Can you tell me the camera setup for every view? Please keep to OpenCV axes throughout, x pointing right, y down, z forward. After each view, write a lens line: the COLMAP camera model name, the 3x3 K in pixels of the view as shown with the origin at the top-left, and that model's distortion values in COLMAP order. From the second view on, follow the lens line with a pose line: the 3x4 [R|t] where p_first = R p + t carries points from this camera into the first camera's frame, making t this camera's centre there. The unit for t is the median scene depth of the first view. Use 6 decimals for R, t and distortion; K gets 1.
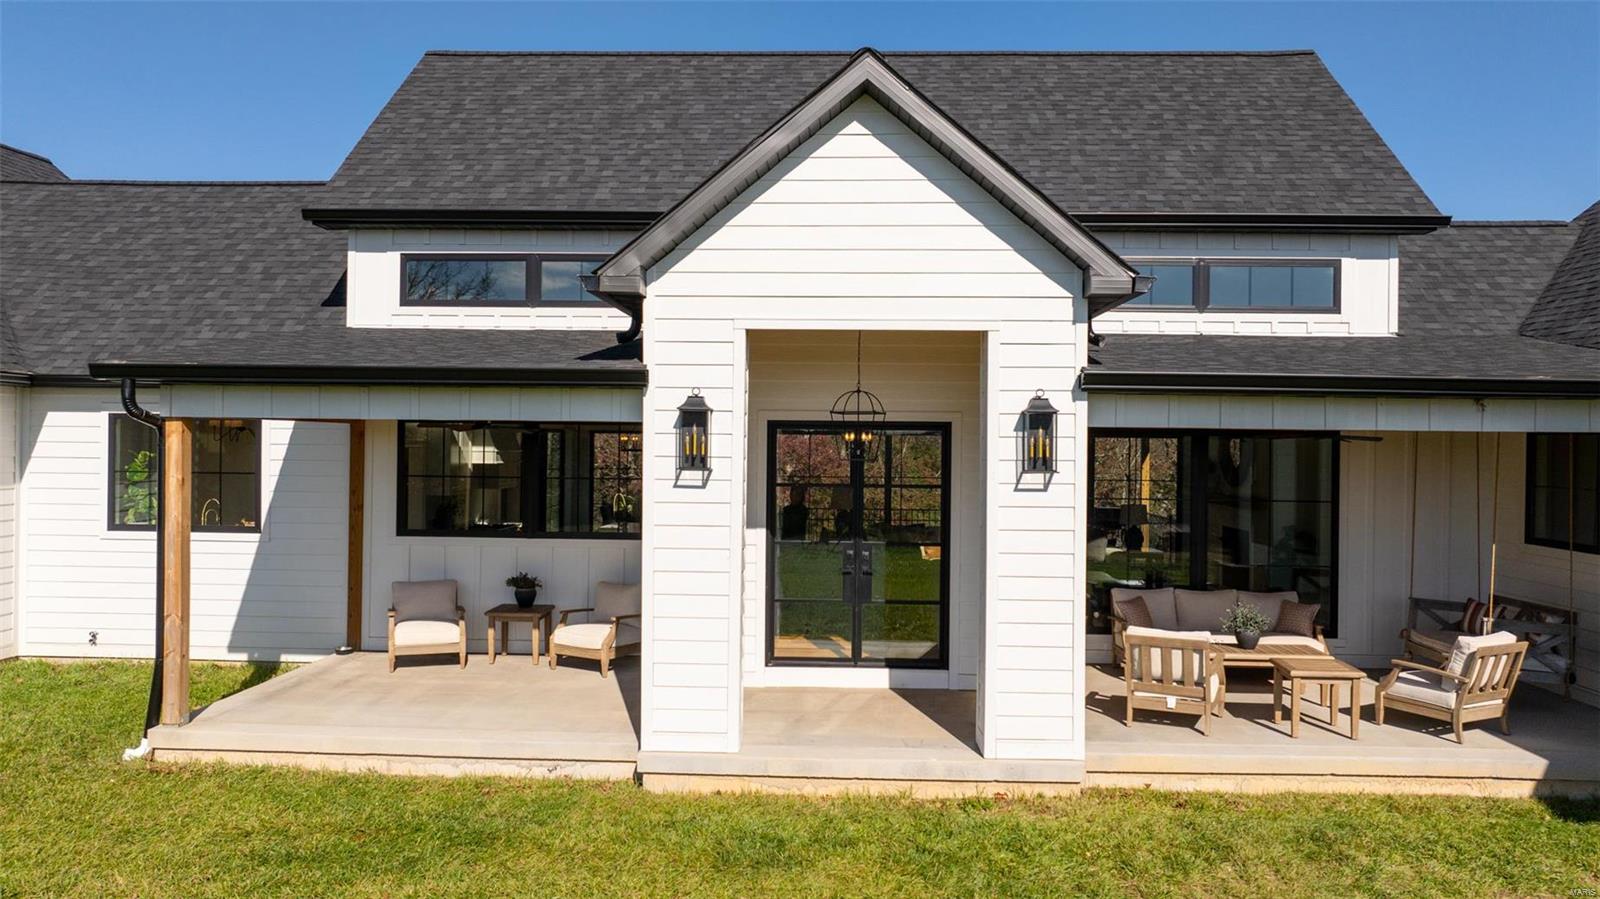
lens RADIAL K [[1159.9, 0, 800.0], [0, 1159.9, 449.5], [0, 0, 1]] dist [-0.001190, 0.000240]
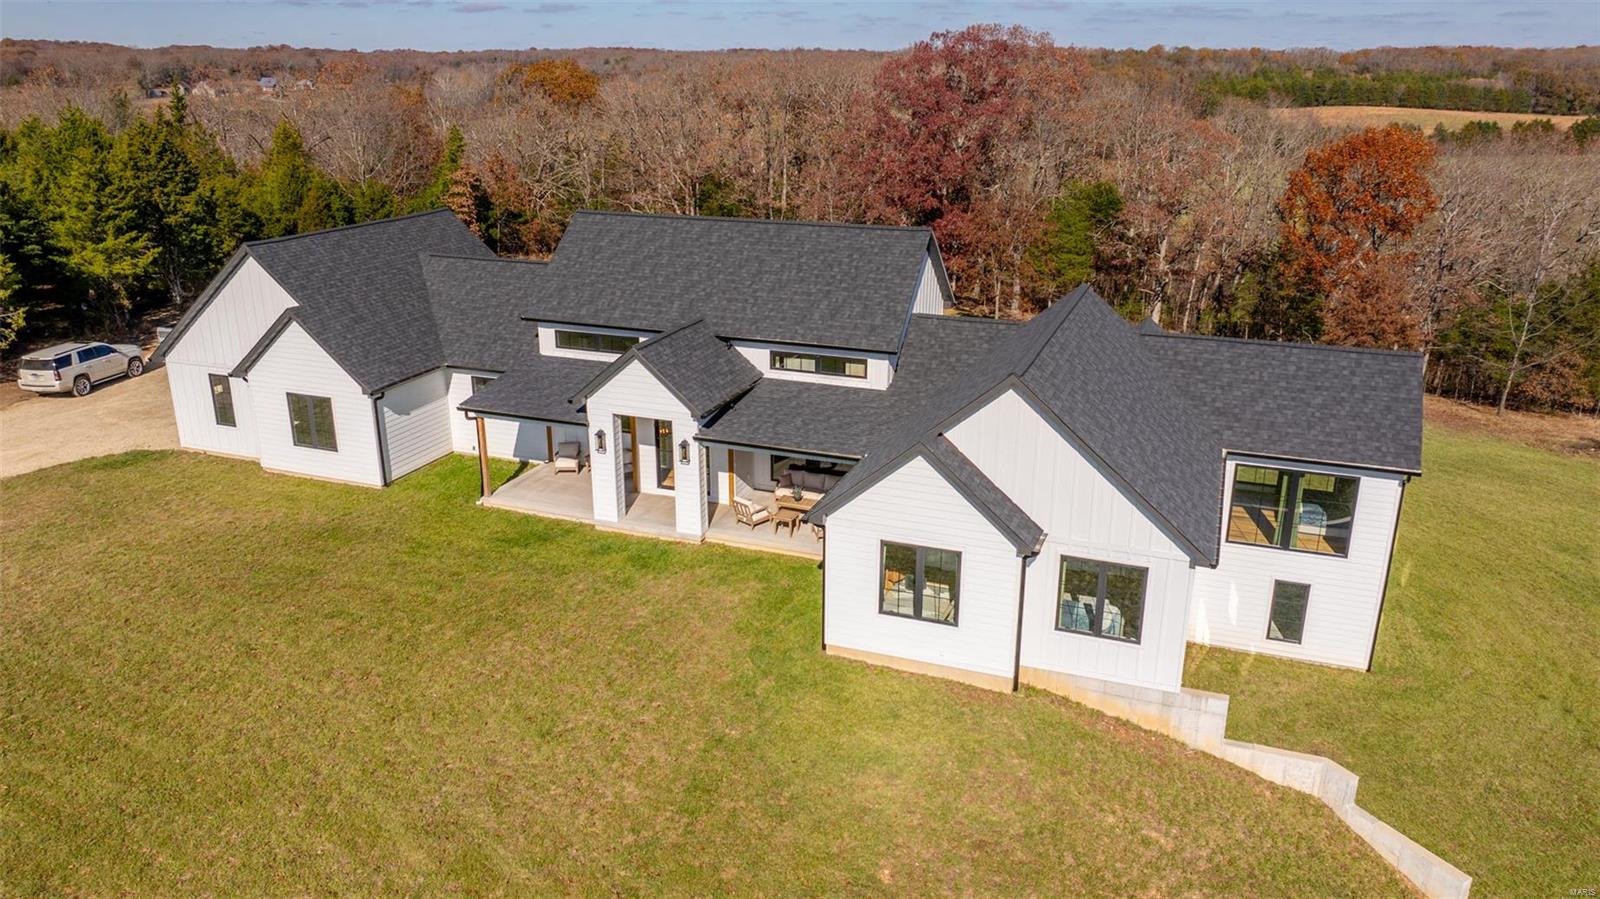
lens RADIAL K [[1159.9, 0, 800.0], [0, 1159.9, 449.5], [0, 0, 1]] dist [-0.001190, 0.000240]
pose [[0.948676, 0.090126, -0.303135, 1.545222], [0.008156, 0.951241, 0.308341, -1.058265], [0.316144, -0.294989, 0.901684, -2.018323]]
